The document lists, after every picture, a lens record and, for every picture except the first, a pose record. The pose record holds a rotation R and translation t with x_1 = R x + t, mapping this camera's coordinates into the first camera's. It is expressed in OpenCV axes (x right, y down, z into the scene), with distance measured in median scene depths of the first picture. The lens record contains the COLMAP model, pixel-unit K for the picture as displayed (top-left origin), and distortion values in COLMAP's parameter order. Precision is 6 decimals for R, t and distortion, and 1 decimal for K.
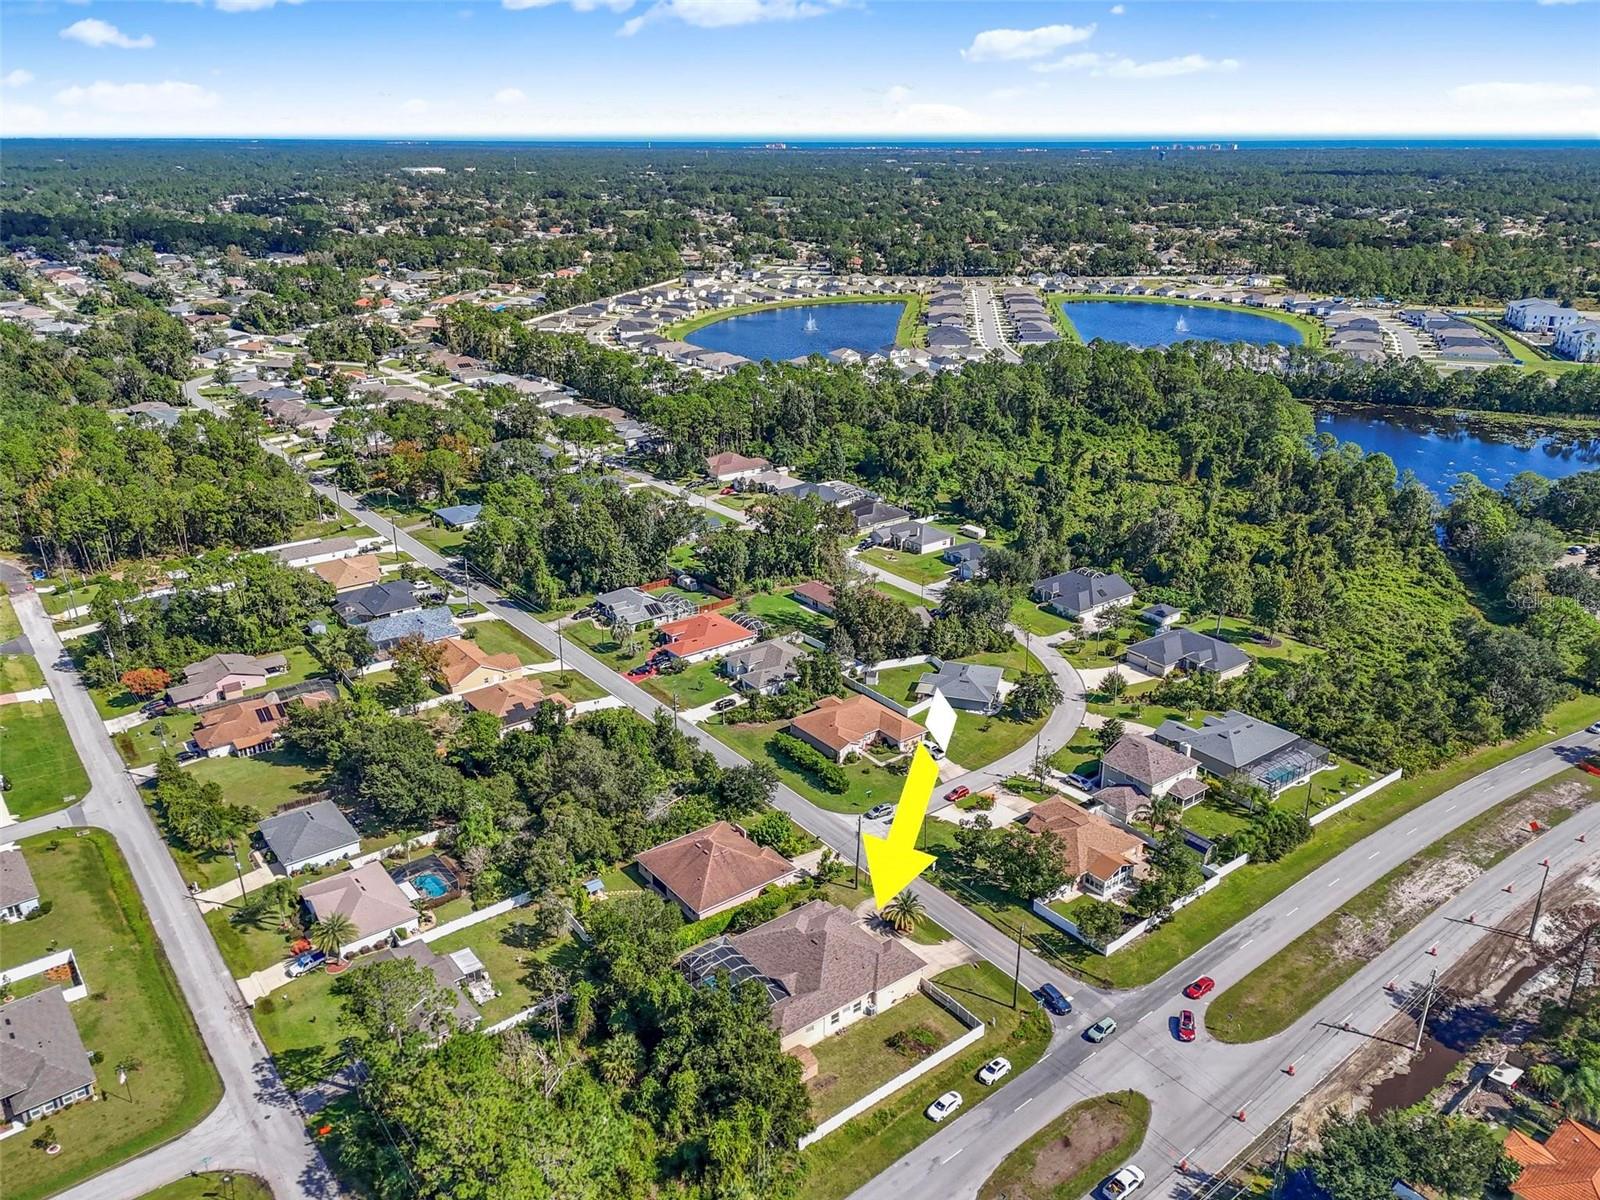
lens RADIAL K [[1186.4, 0, 798.7], [0, 1186.4, 605.6], [0, 0, 1]] dist [0.071538, -0.067023]
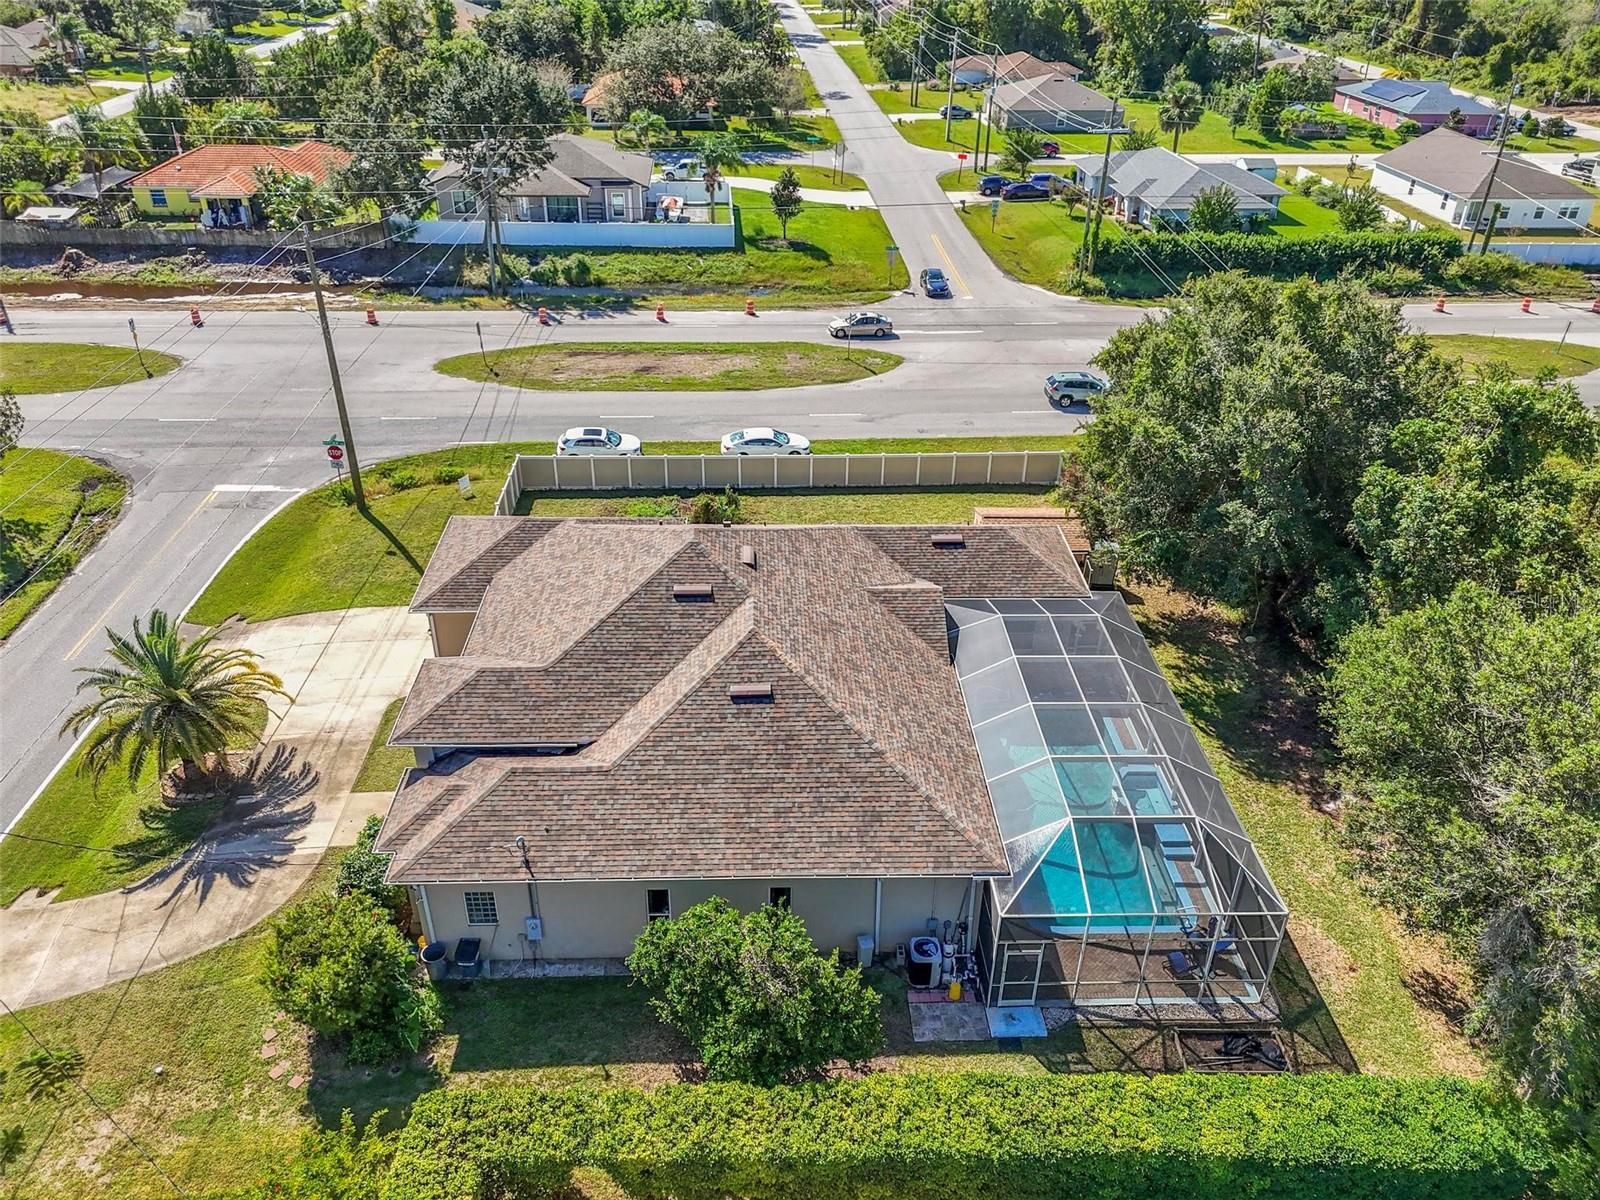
lens RADIAL K [[1168.7, 0, 799.3], [0, 1168.7, 606.2], [0, 0, 1]] dist [0.072143, -0.070144]
pose [[-0.813983, -0.315847, 0.487517, -0.071089], [0.194222, 0.642979, 0.740848, 0.071508], [-0.547458, 0.697724, -0.462030, 0.697573]]
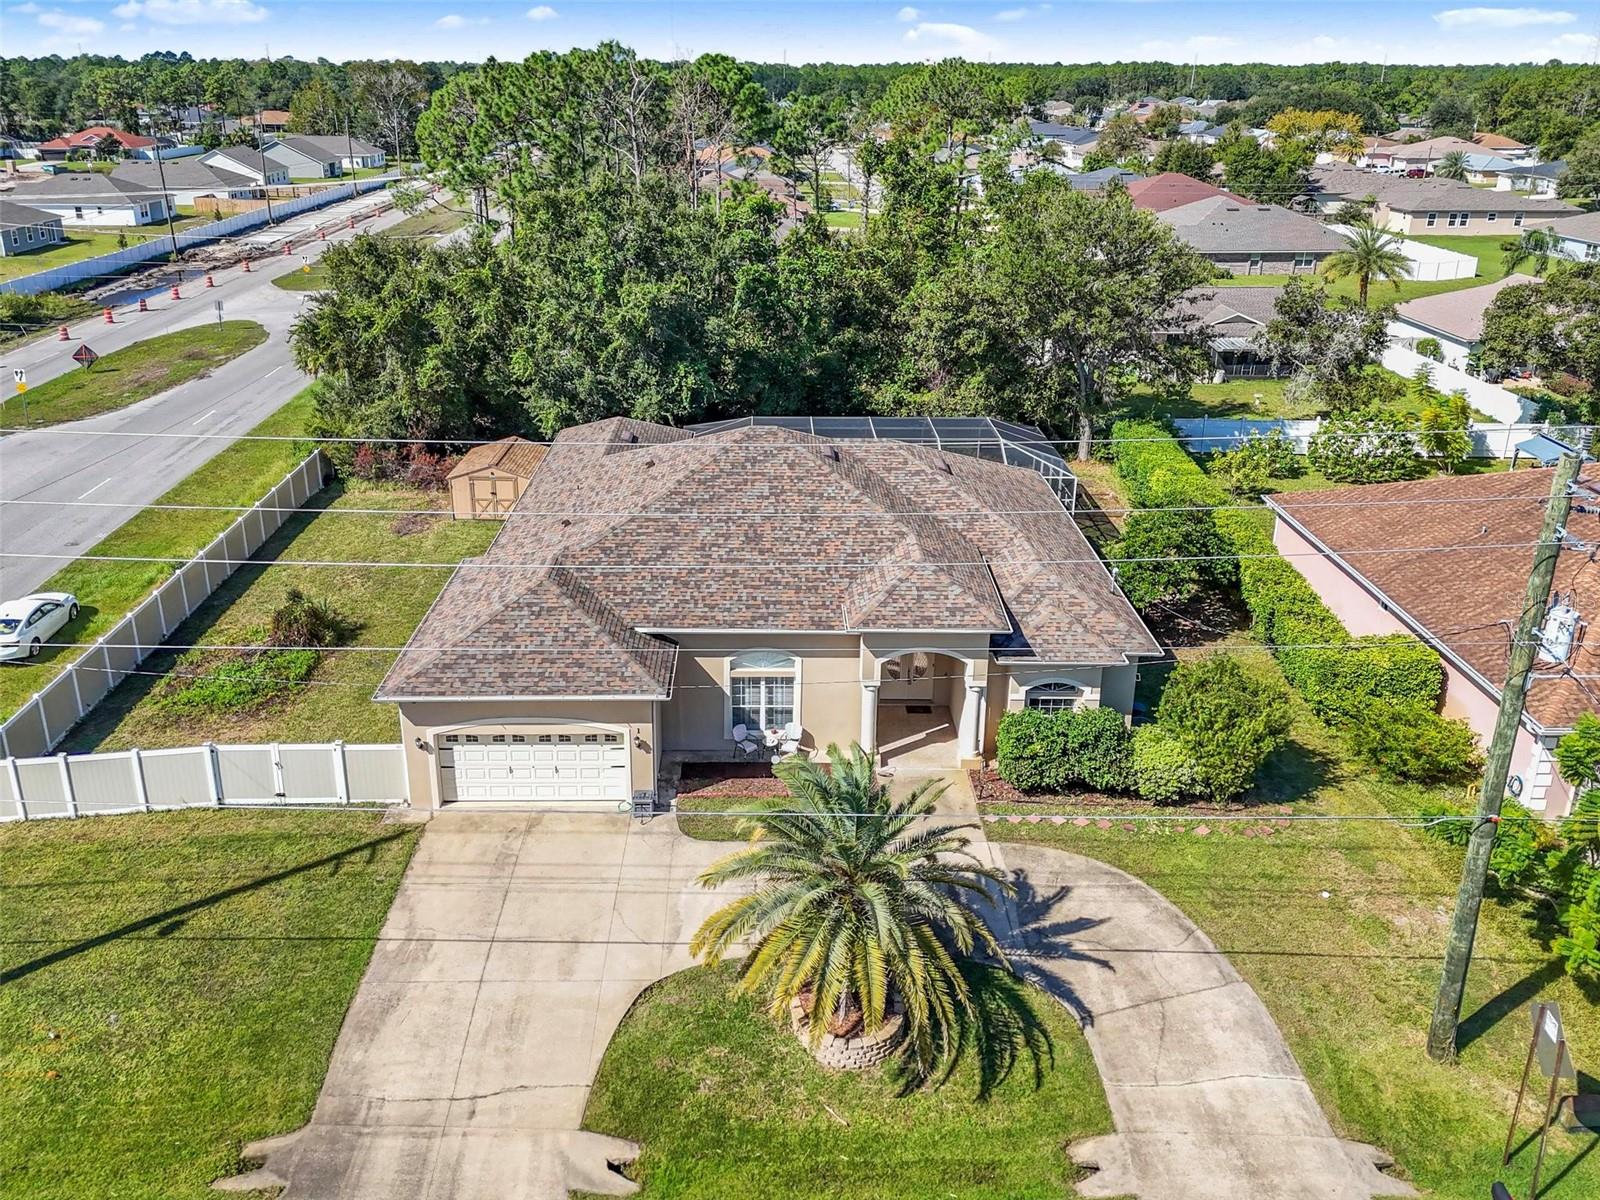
lens RADIAL K [[1221.3, 0, 774.1], [0, 1221.3, 497.4], [0, 0, 1]] dist [0.037468, -0.002940]
pose [[-0.602068, 0.252942, -0.757321, 0.131606], [-0.300746, 0.806796, 0.508558, 0.101392], [0.739639, 0.533948, -0.409675, 0.699150]]
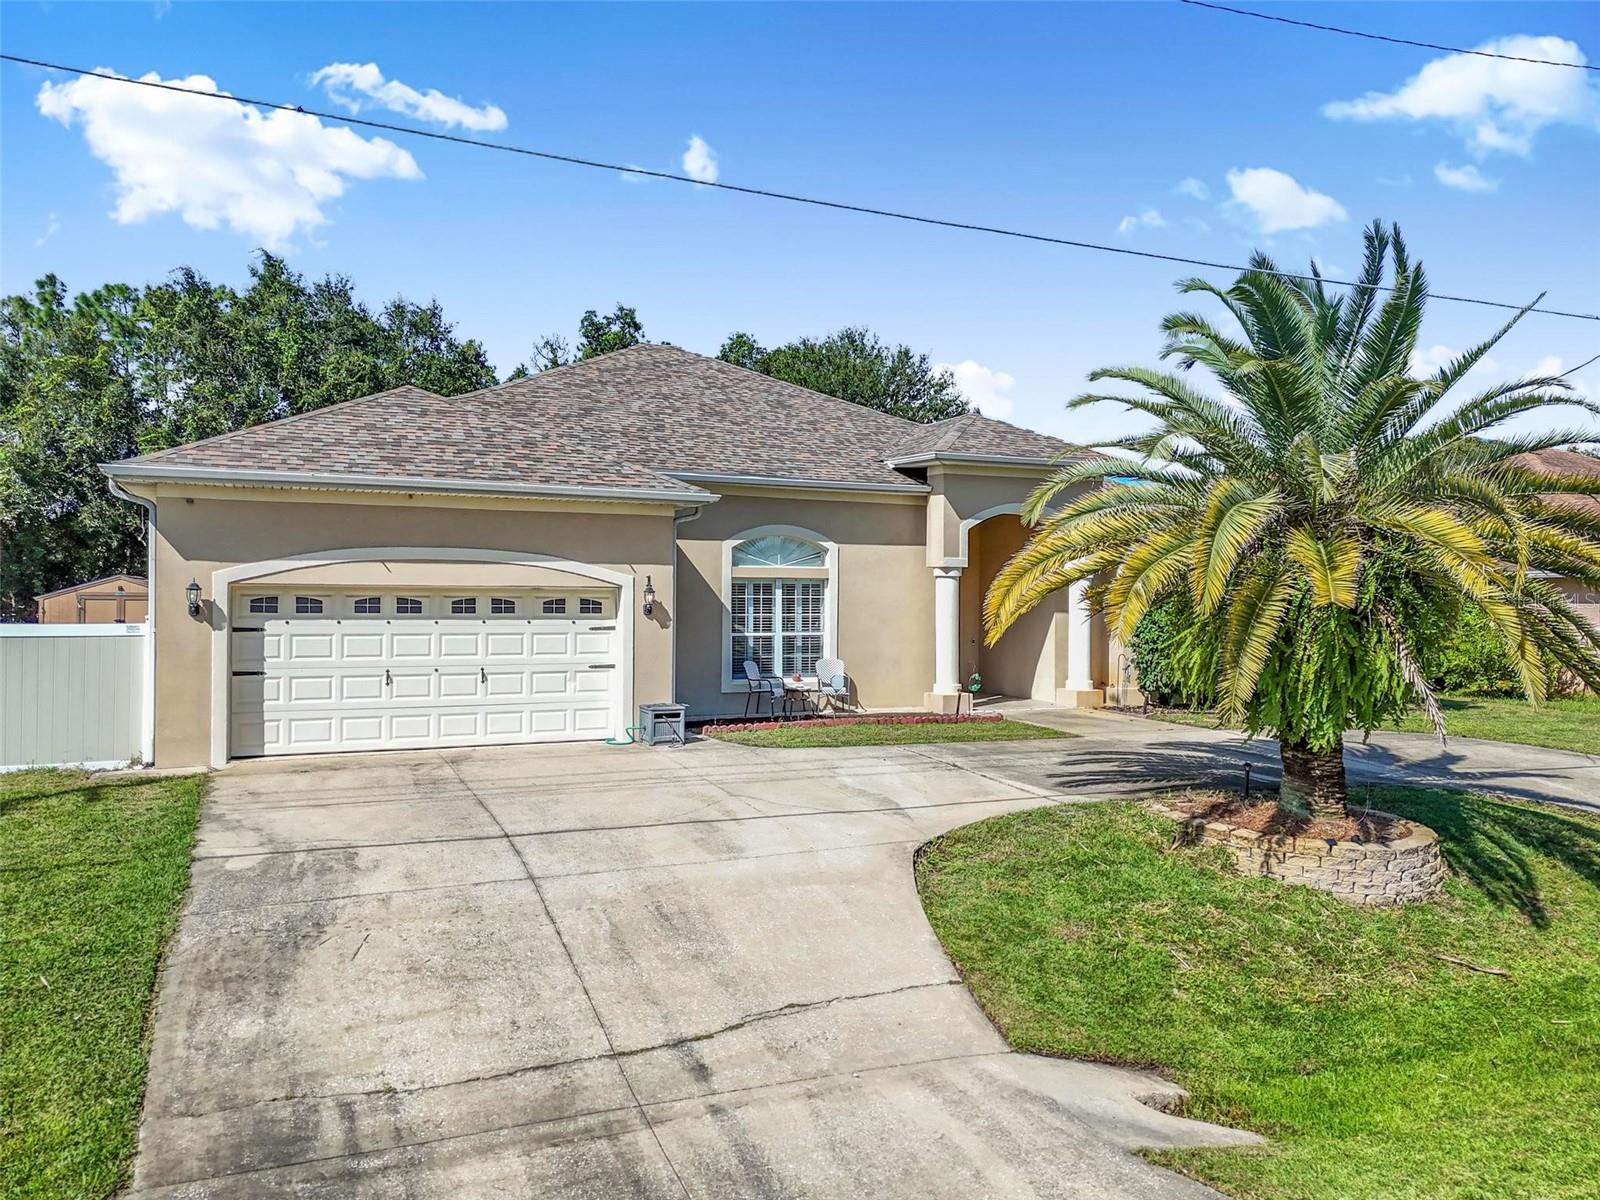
lens RADIAL K [[1186.4, 0, 798.7], [0, 1186.4, 605.6], [0, 0, 1]] dist [0.071538, -0.067023]
pose [[-0.226995, -0.004316, -0.973886, 0.113878], [-0.360327, 0.929401, 0.079867, 0.180583], [0.904786, 0.369047, -0.212525, 0.672766]]
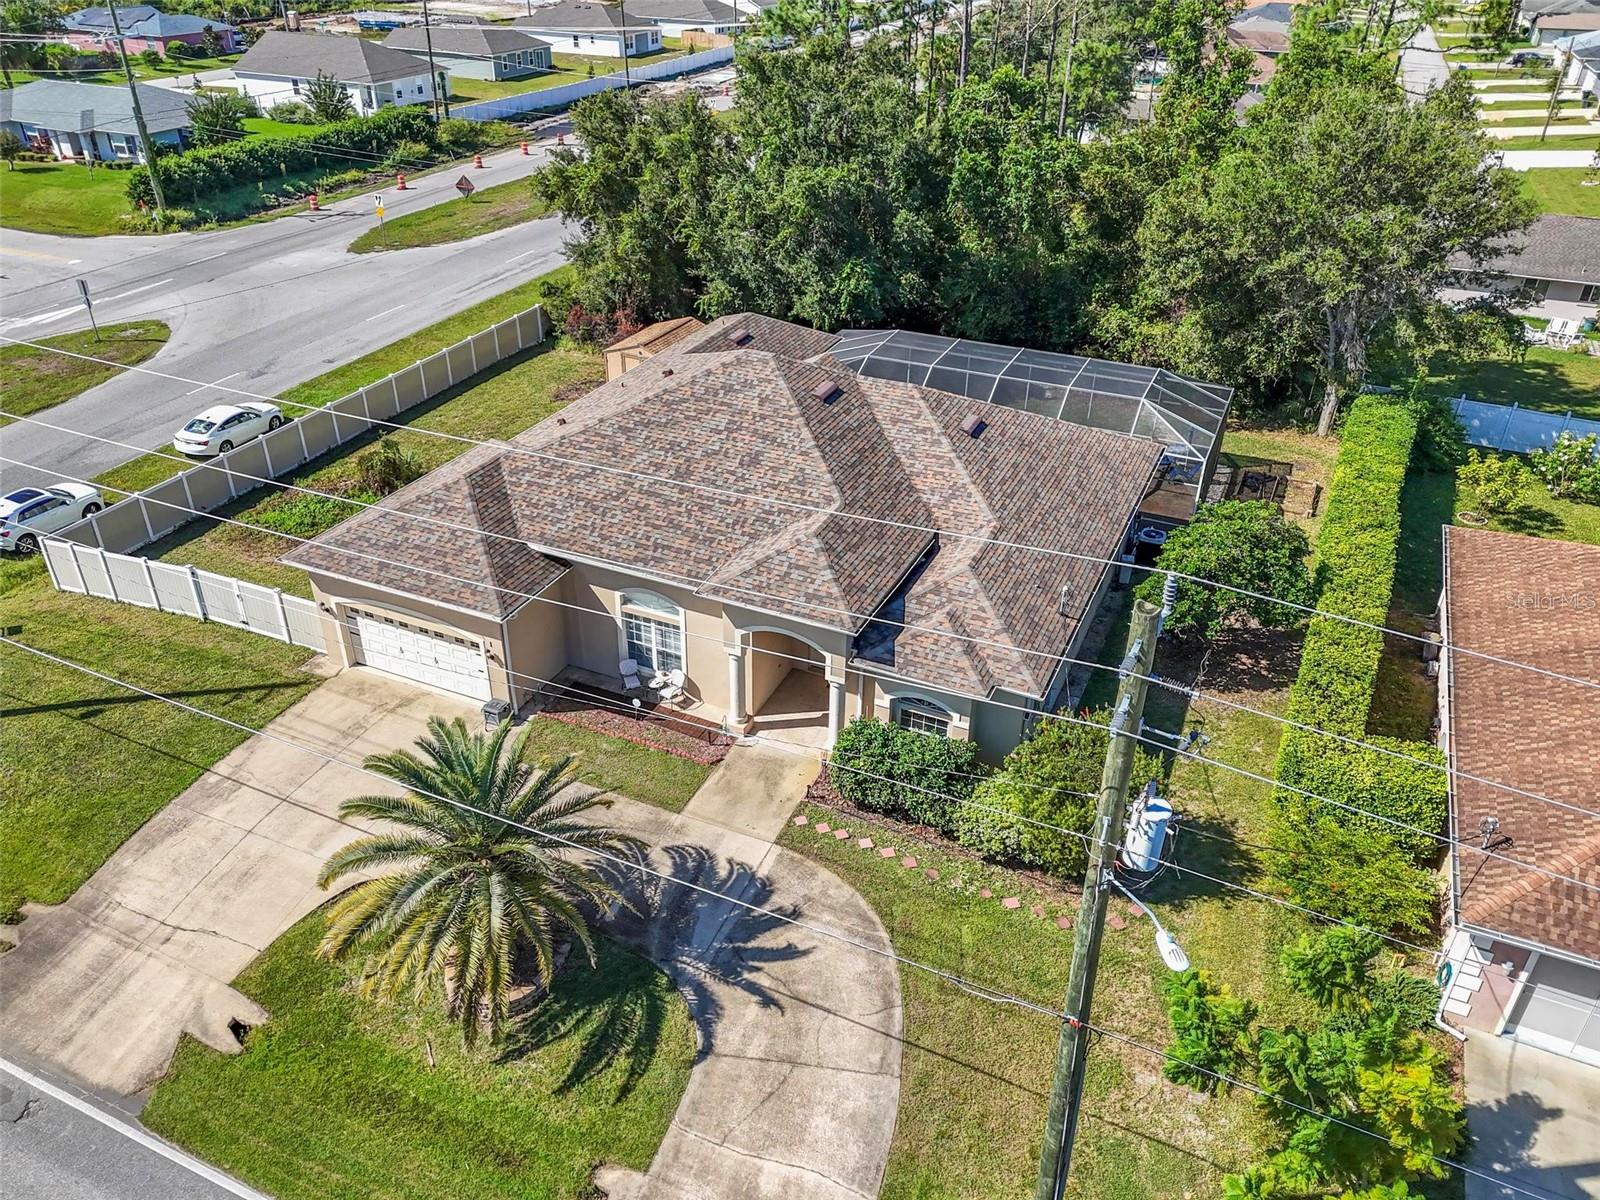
lens RADIAL K [[1165.9, 0, 799.5], [0, 1165.9, 618.1], [0, 0, 1]] dist [0.038373, -0.005131]
pose [[-0.881514, 0.235540, -0.409211, 0.072823], [-0.188419, 0.619197, 0.762295, 0.087897], [0.432934, 0.749076, -0.501451, 0.723124]]
